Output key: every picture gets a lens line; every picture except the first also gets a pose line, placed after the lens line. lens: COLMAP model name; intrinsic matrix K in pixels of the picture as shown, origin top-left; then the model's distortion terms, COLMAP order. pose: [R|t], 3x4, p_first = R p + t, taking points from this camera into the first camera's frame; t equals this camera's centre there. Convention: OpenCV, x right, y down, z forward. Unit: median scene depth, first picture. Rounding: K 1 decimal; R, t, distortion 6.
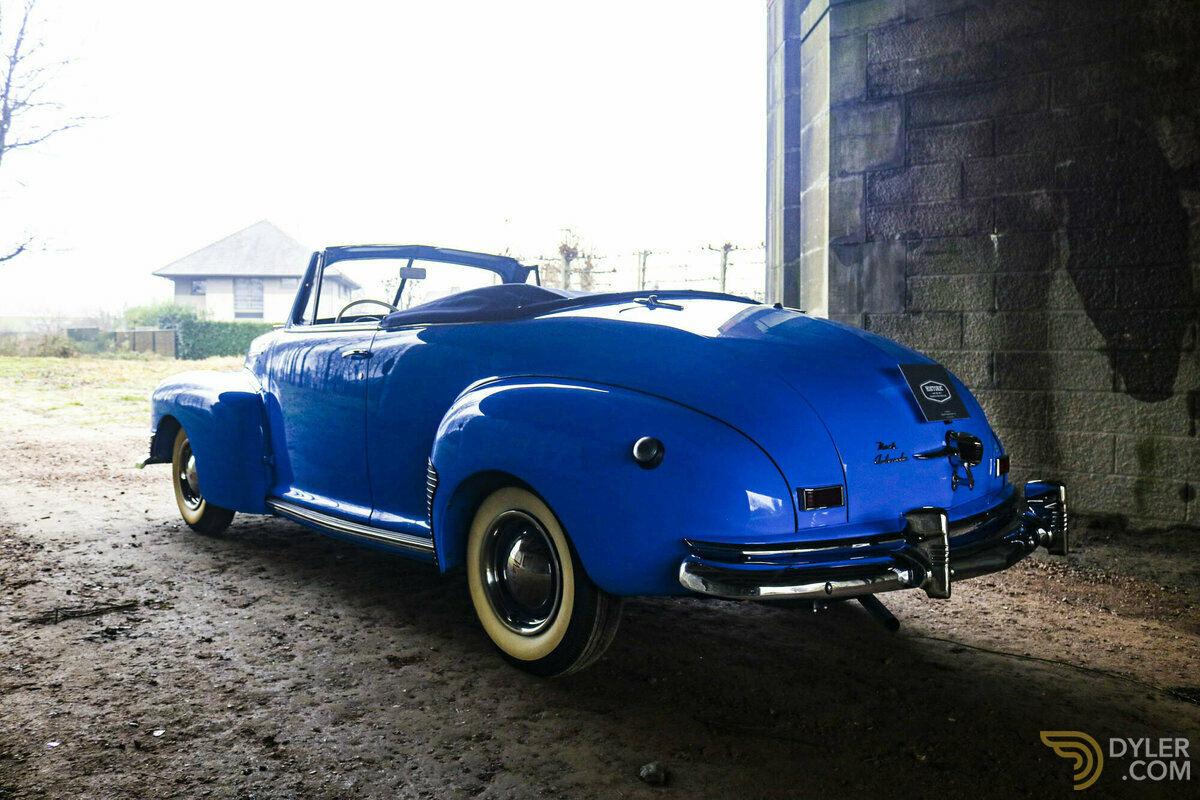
lens RADIAL K [[998.4, 0, 600.0], [0, 998.4, 400.0], [0, 0, 1]] dist [-0.151173, 0.123813]
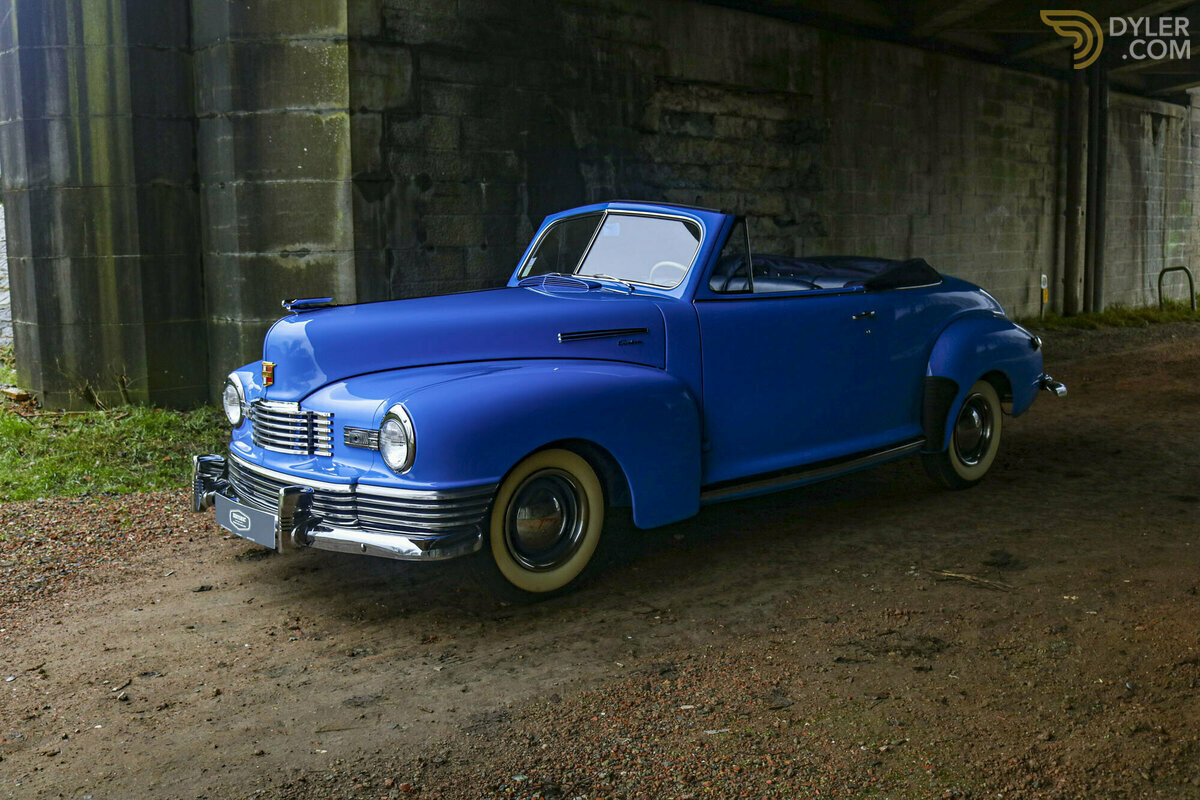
lens RADIAL K [[1187.9, 0, 600.0], [0, 1187.9, 400.0], [0, 0, 1]] dist [-0.098622, 0.017086]
pose [[0.023899, -0.152609, 0.987998, -1.022256], [0.057241, 0.986867, 0.151050, -0.109817], [-0.998074, 0.052944, 0.032320, 0.767280]]
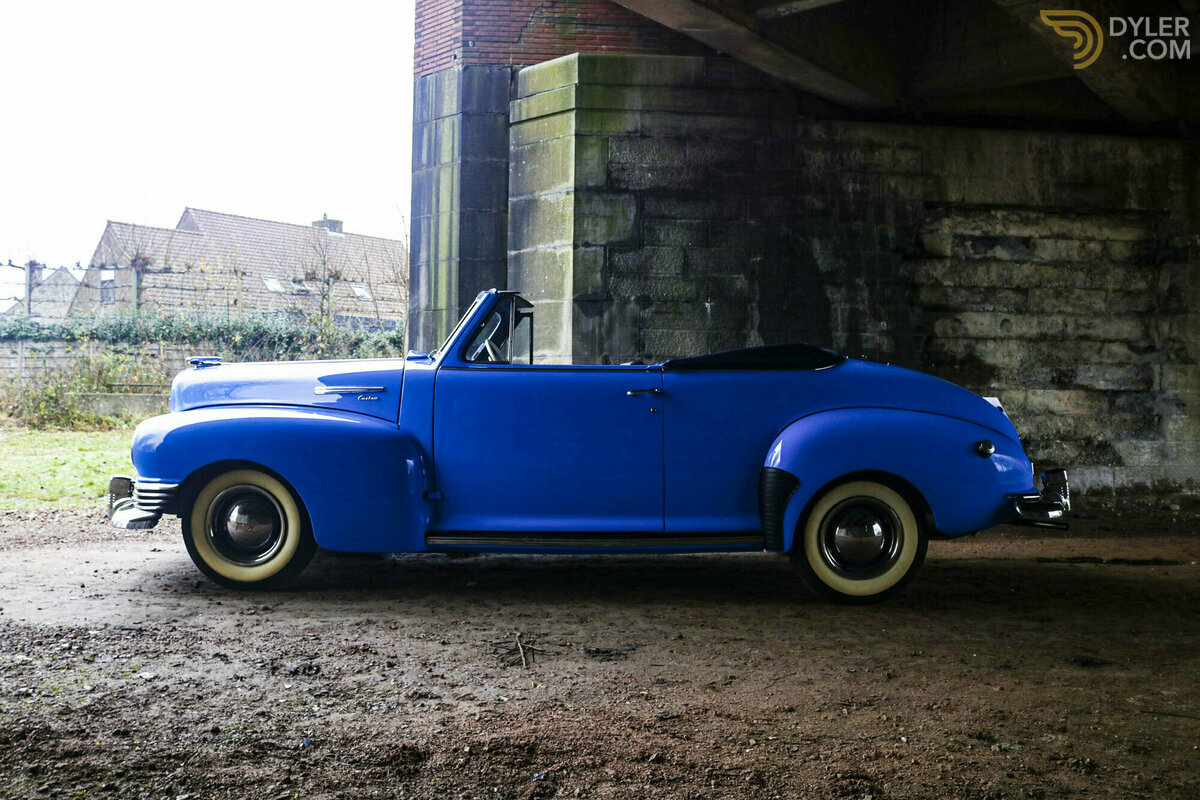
lens RADIAL K [[998.4, 0, 600.0], [0, 998.4, 400.0], [0, 0, 1]] dist [-0.151173, 0.123813]
pose [[0.683911, -0.007158, 0.729530, -0.699004], [0.027632, 0.999489, -0.016097, -0.010692], [-0.729042, 0.031167, 0.683759, 0.128936]]
